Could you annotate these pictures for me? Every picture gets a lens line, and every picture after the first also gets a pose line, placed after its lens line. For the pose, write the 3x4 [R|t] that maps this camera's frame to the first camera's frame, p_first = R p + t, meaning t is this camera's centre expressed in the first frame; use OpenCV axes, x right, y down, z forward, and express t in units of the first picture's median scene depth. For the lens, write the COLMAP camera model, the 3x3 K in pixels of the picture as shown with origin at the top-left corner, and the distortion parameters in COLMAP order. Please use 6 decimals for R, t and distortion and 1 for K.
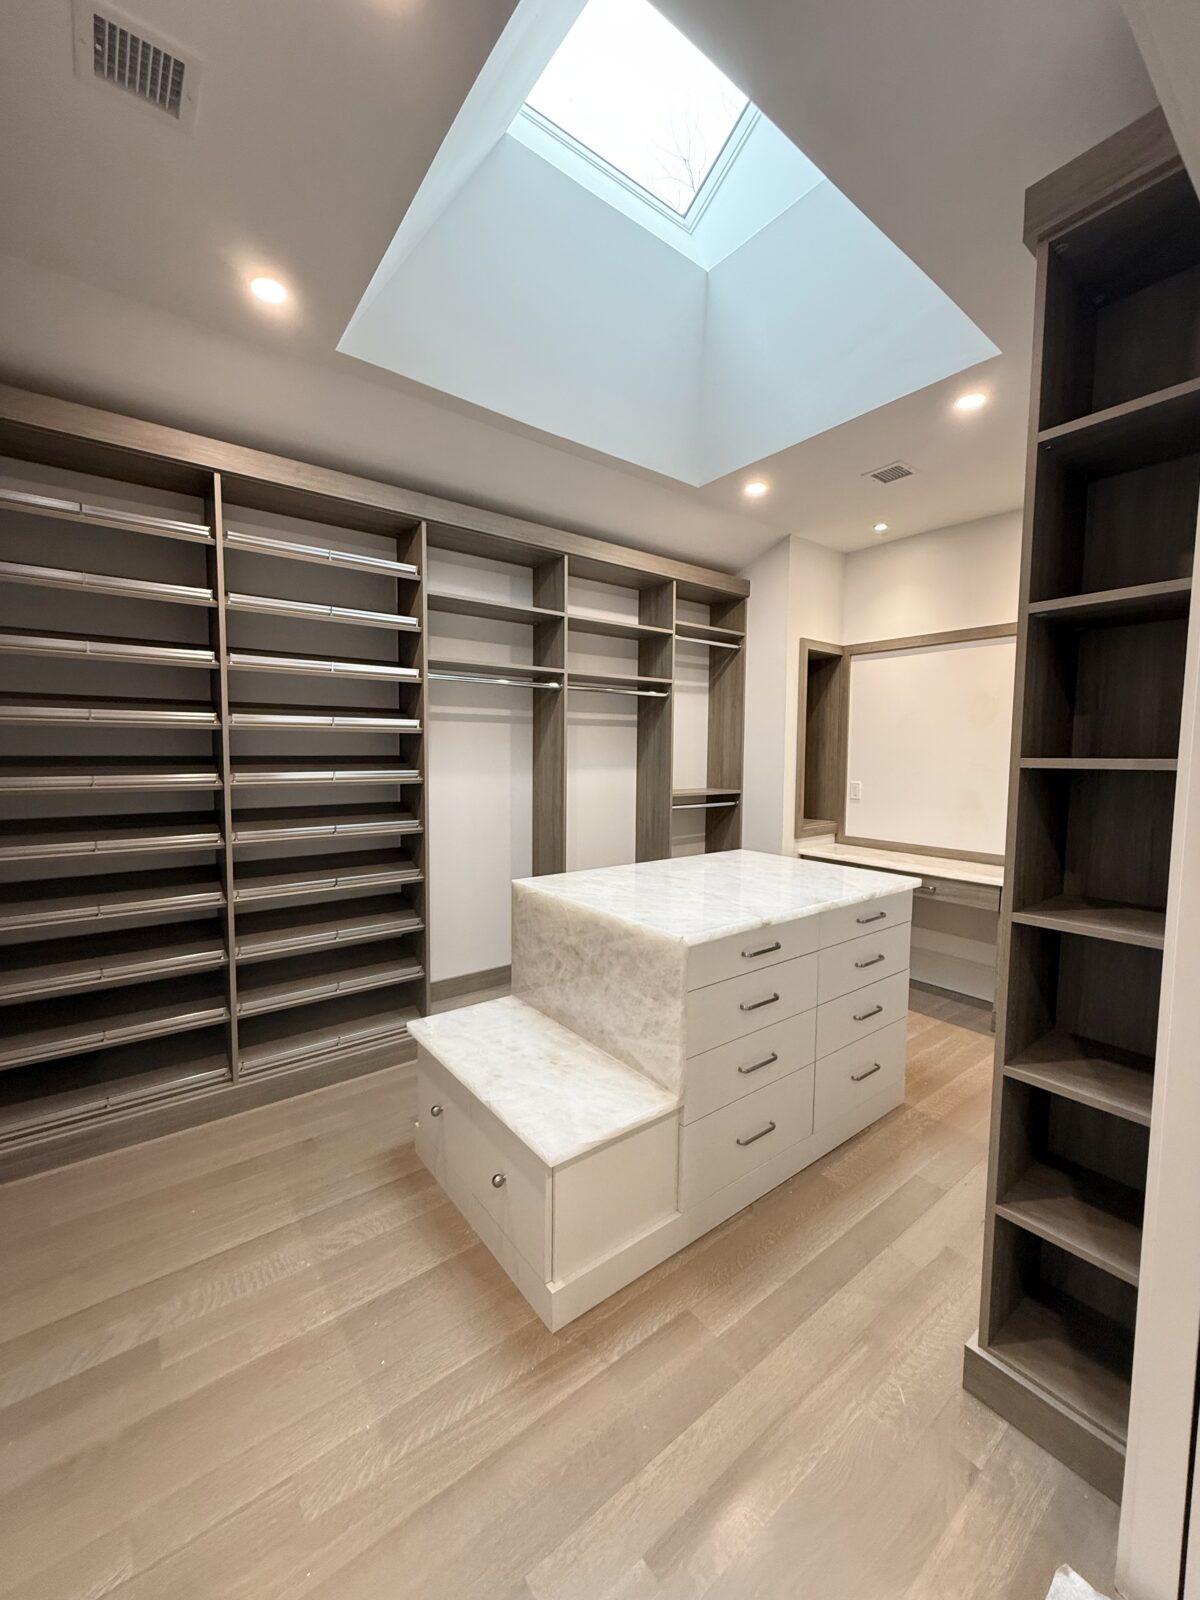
lens RADIAL K [[634.7, 0, 600.0], [0, 634.7, 800.0], [0, 0, 1]] dist [0.000412, 0.000039]
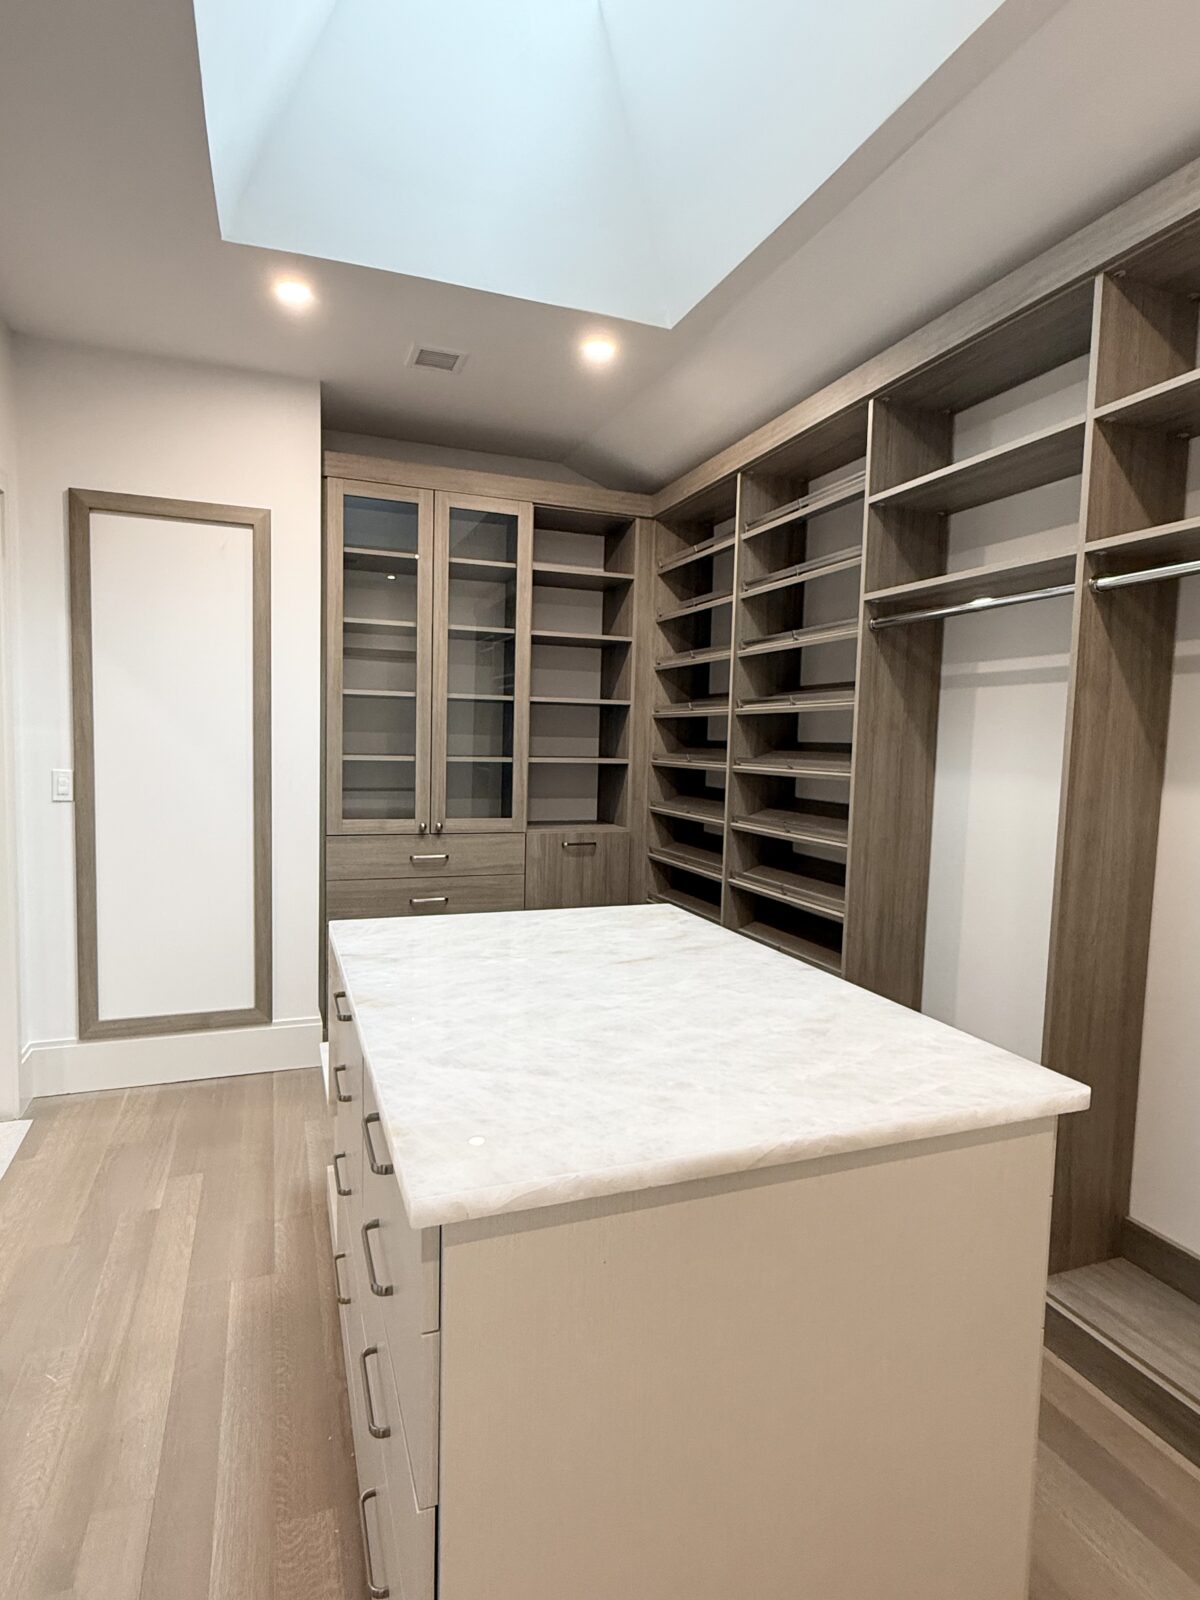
lens RADIAL K [[858.8, 0, 600.0], [0, 858.8, 800.0], [0, 0, 1]] dist [0.001172, 0.000279]
pose [[-0.287205, 0.058320, -0.956092, 1.263608], [-0.099521, 0.990926, 0.090340, -0.114139], [0.952685, 0.121097, -0.278795, 1.808779]]
